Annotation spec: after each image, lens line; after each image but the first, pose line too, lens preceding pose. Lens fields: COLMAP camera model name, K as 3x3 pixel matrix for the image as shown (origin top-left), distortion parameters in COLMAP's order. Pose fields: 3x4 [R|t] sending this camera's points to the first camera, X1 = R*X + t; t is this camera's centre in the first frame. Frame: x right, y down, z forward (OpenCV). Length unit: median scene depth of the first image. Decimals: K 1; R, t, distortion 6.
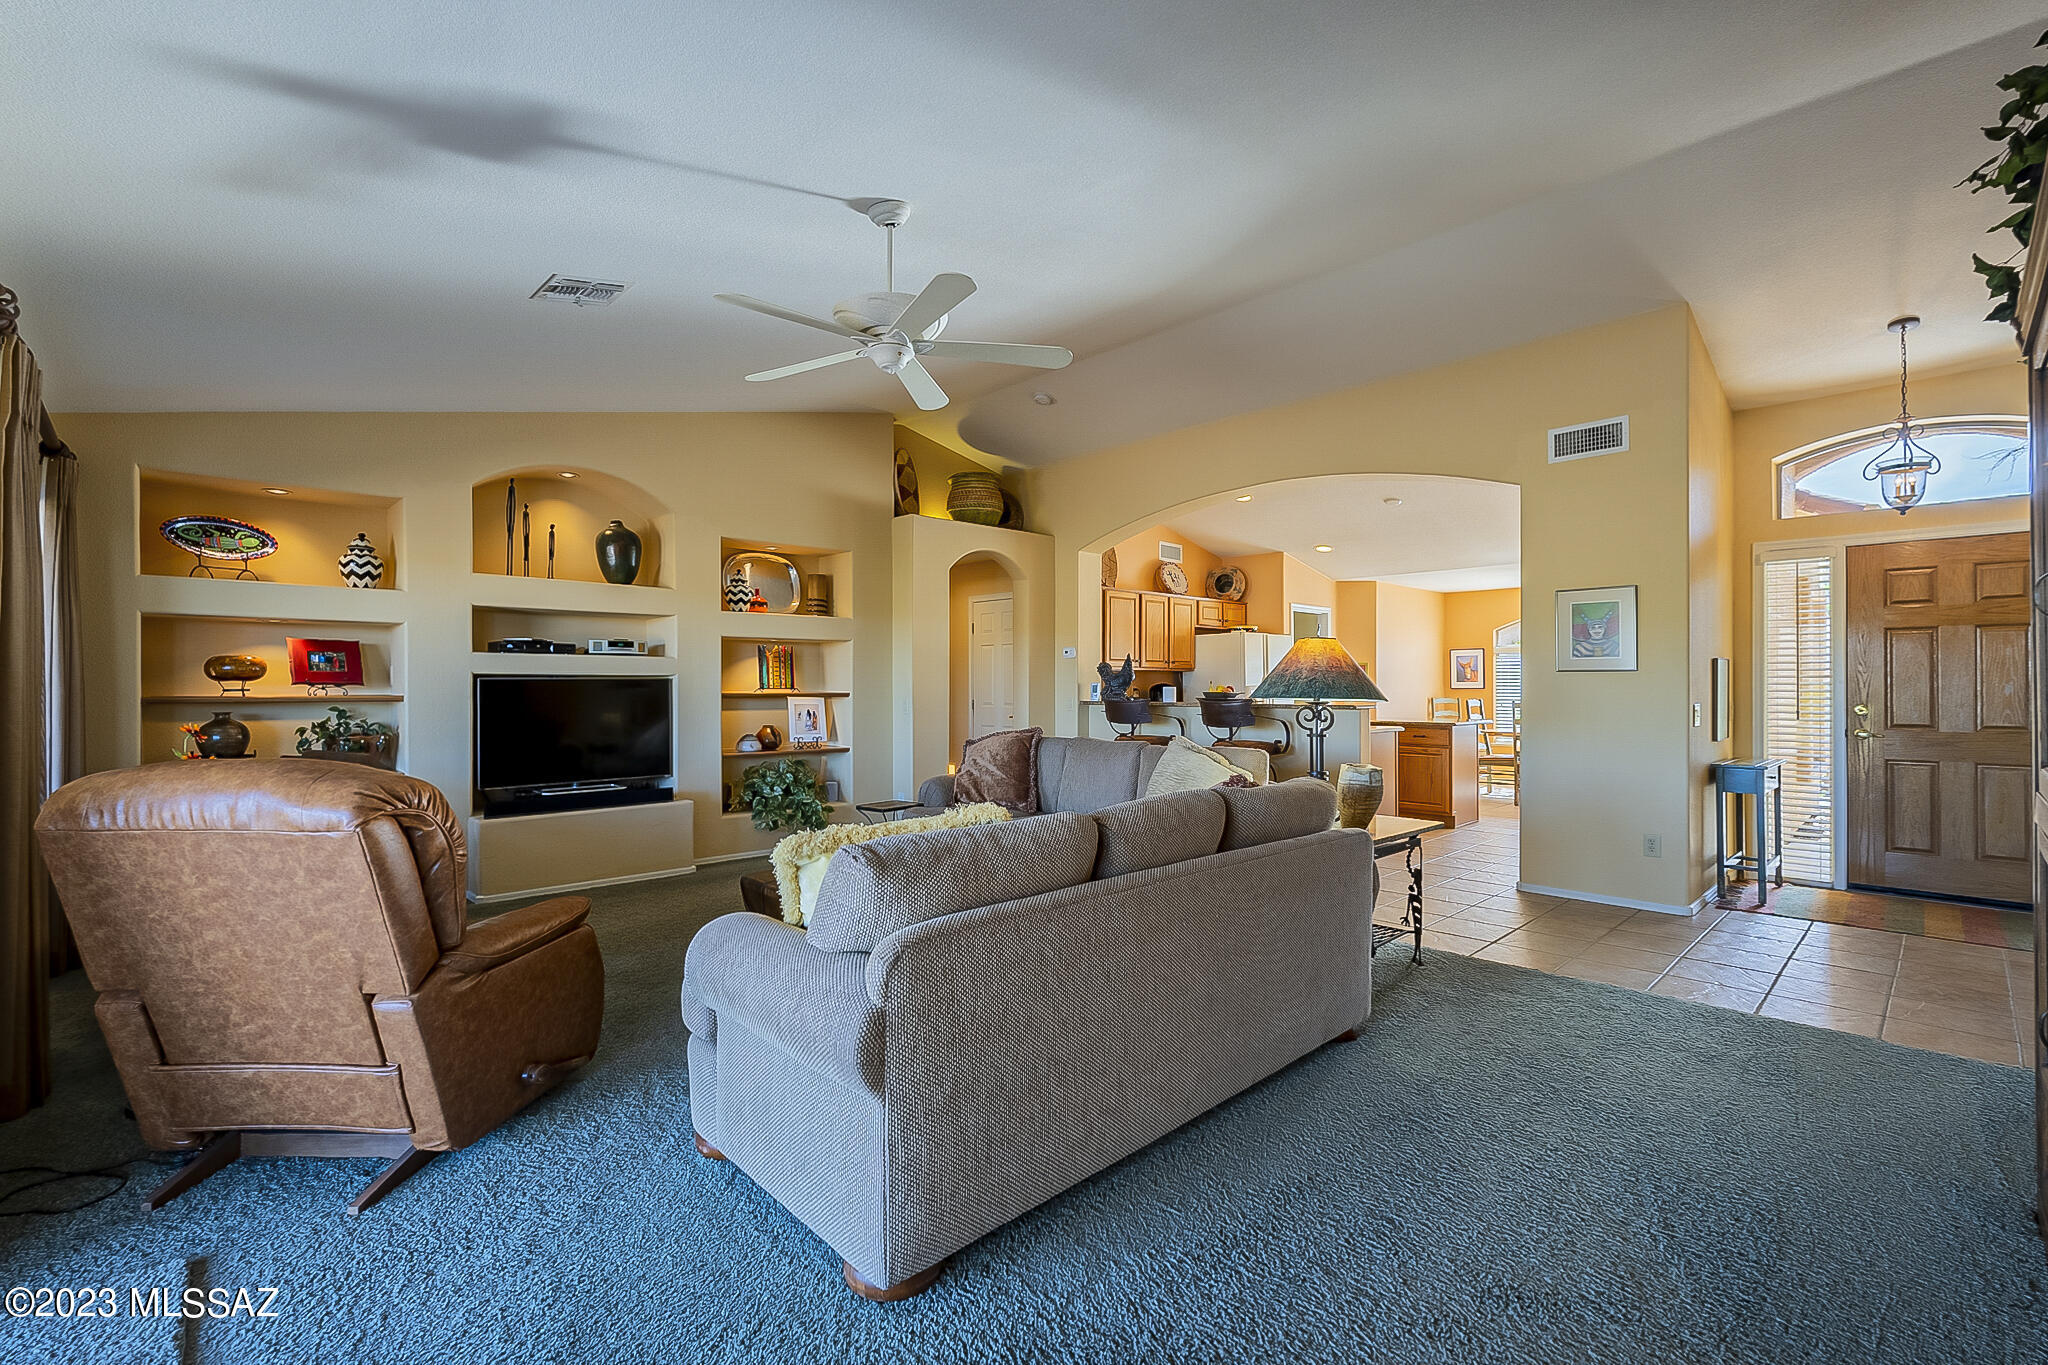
lens RADIAL K [[902.3, 0, 1022.3], [0, 902.3, 678.8], [0, 0, 1]] dist [-0.004595, -0.000365]
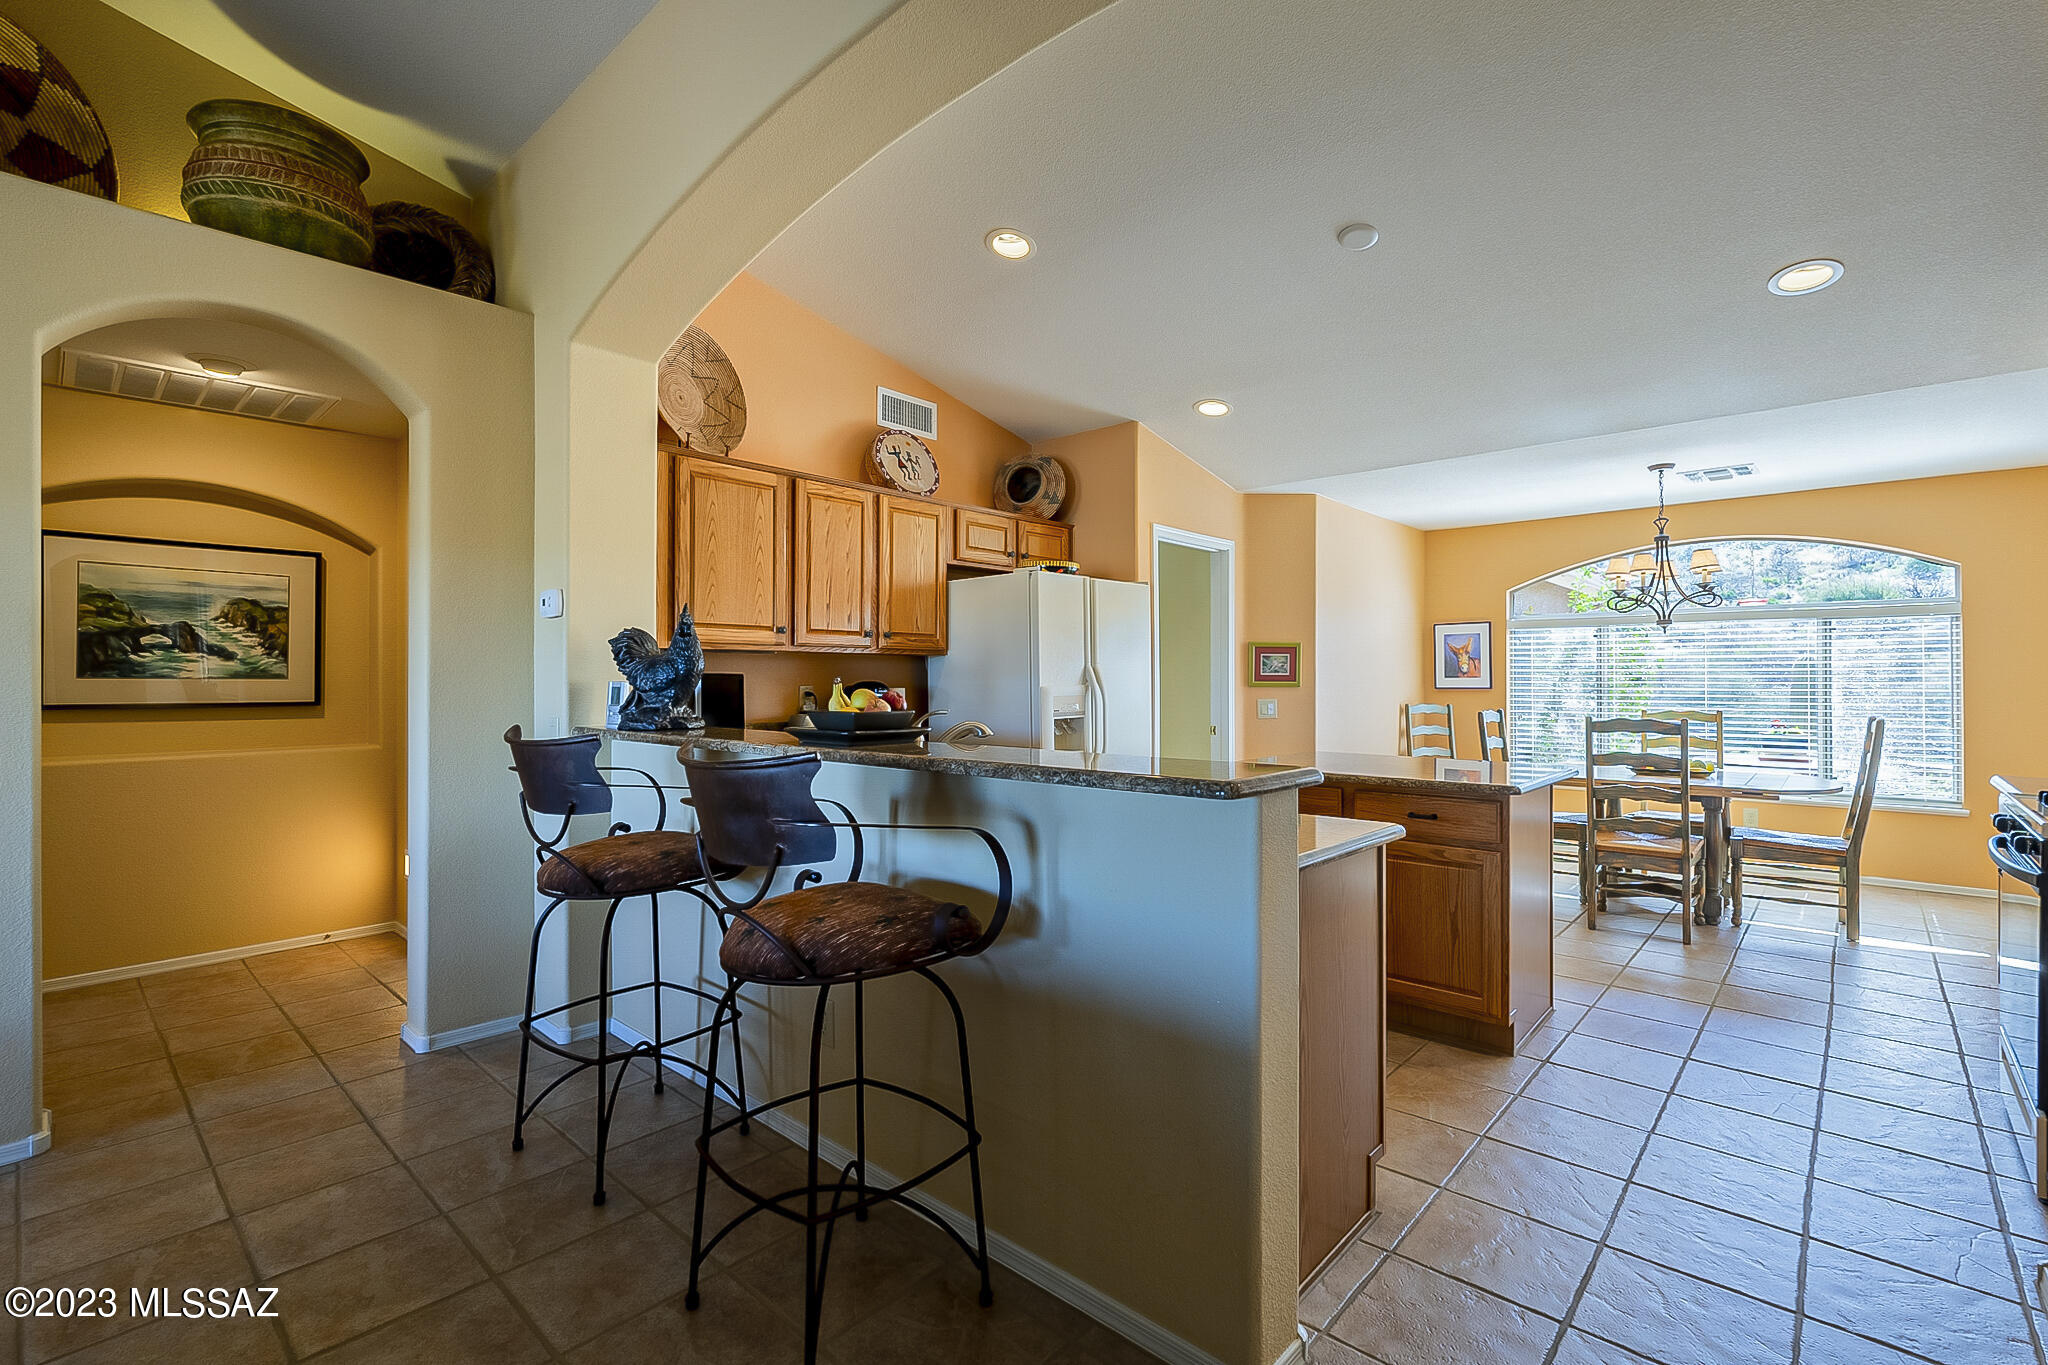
lens RADIAL K [[916.2, 0, 1022.2], [0, 916.2, 676.5], [0, 0, 1]] dist [-0.006011, 0.000024]
pose [[0.997851, 0.001400, 0.065508, 0.200228], [-0.001779, 0.999982, 0.005730, -0.000074], [-0.065499, -0.005835, 0.997836, 0.512098]]
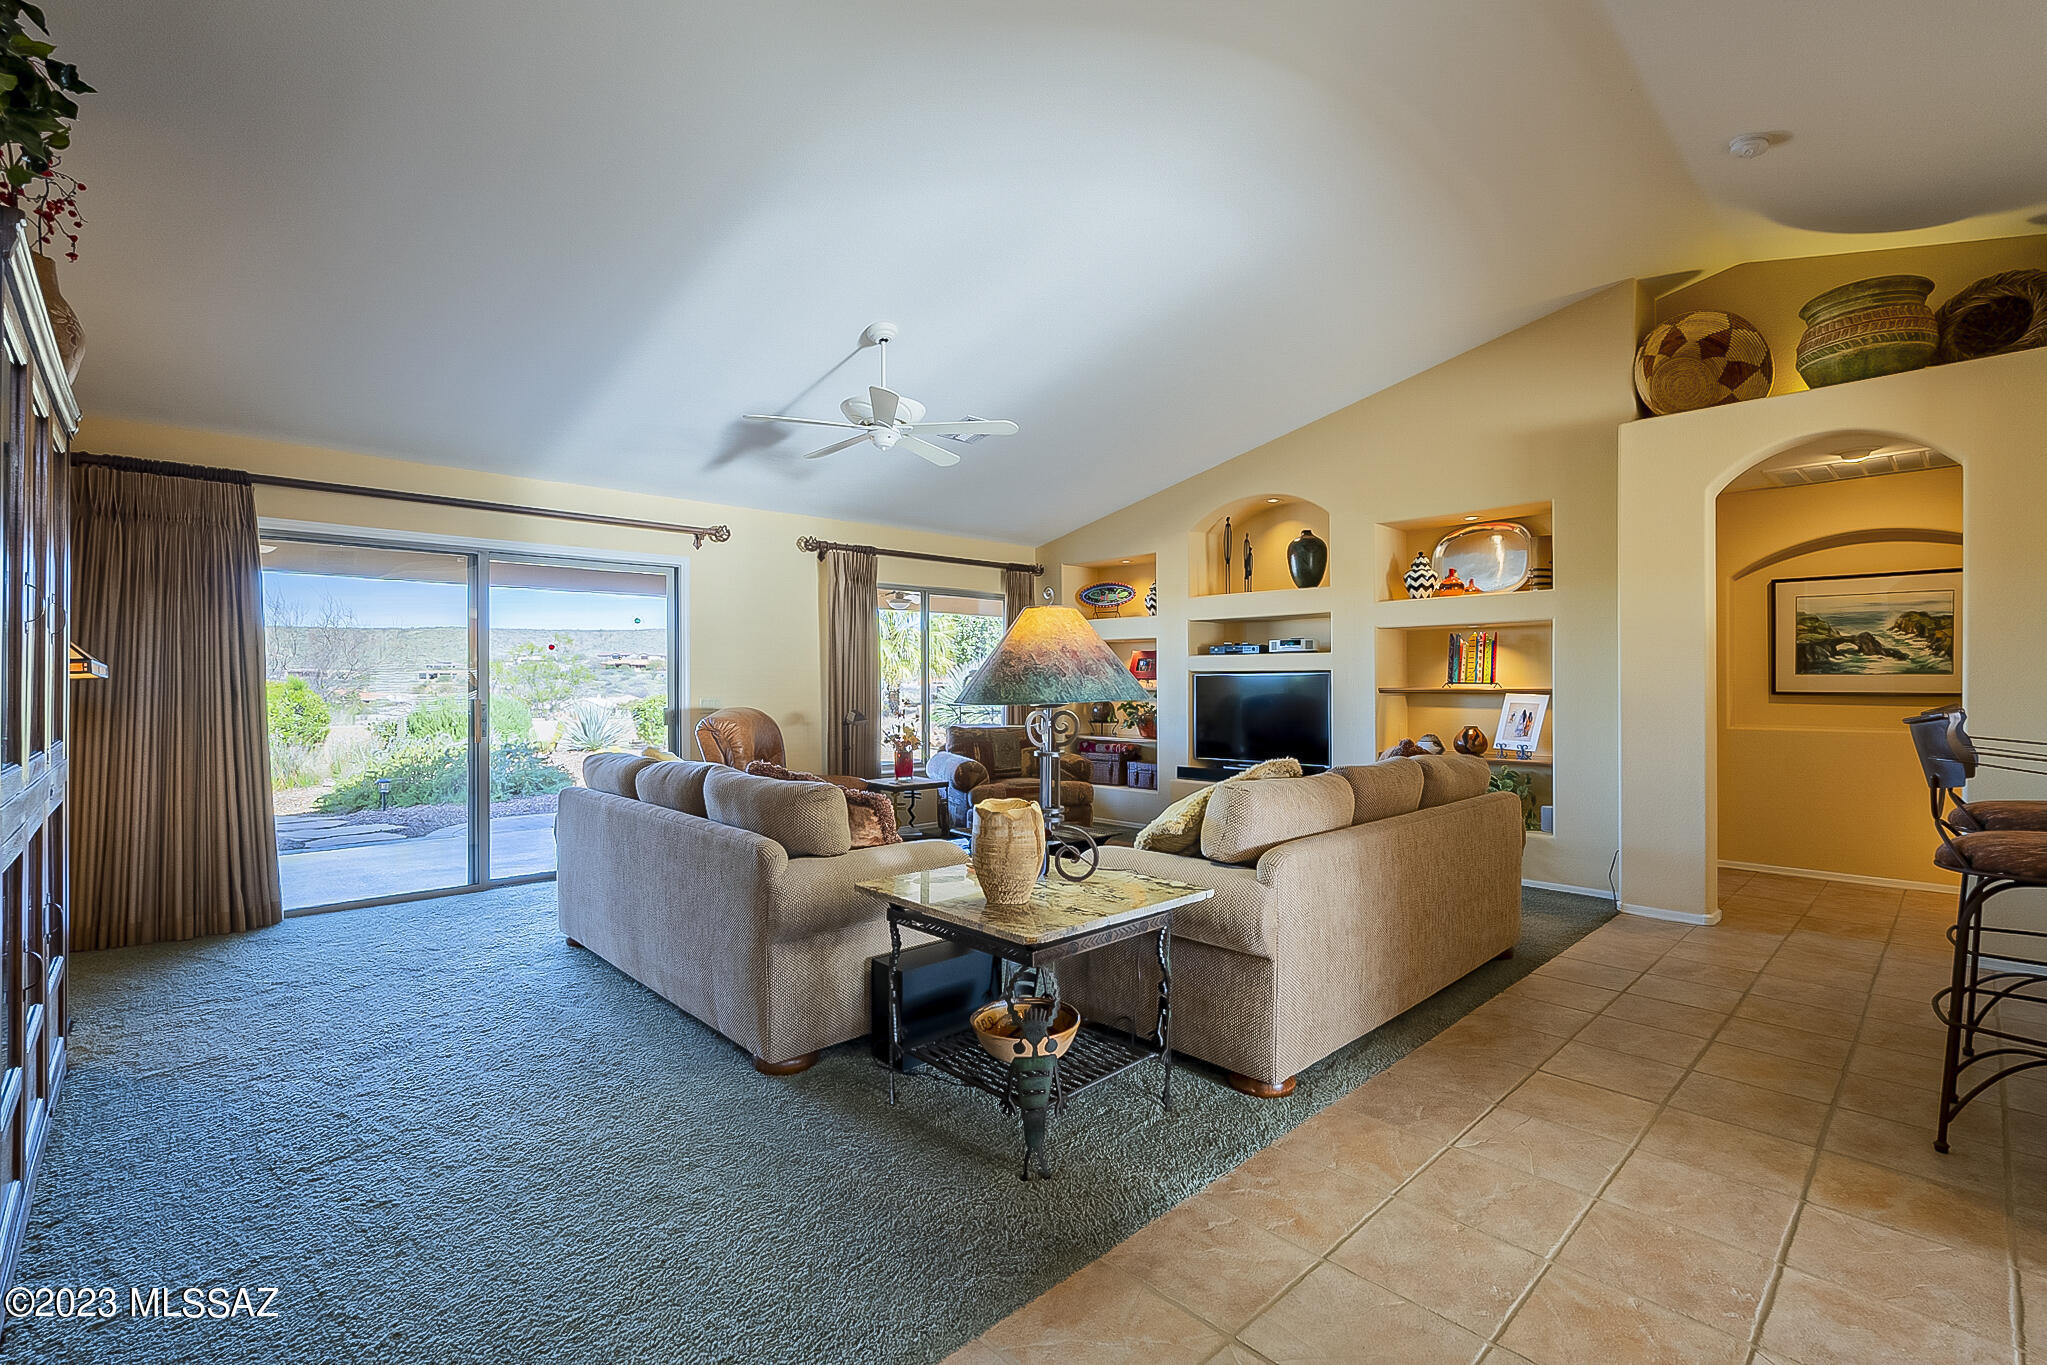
lens RADIAL K [[901.8, 0, 1021.8], [0, 901.8, 678.8], [0, 0, 1]] dist [-0.004595, -0.000365]
pose [[-0.010135, -0.000740, -0.999948, 0.422320], [0.009291, 0.999956, -0.000835, 0.002460], [0.999905, -0.009299, -0.010127, 0.427261]]
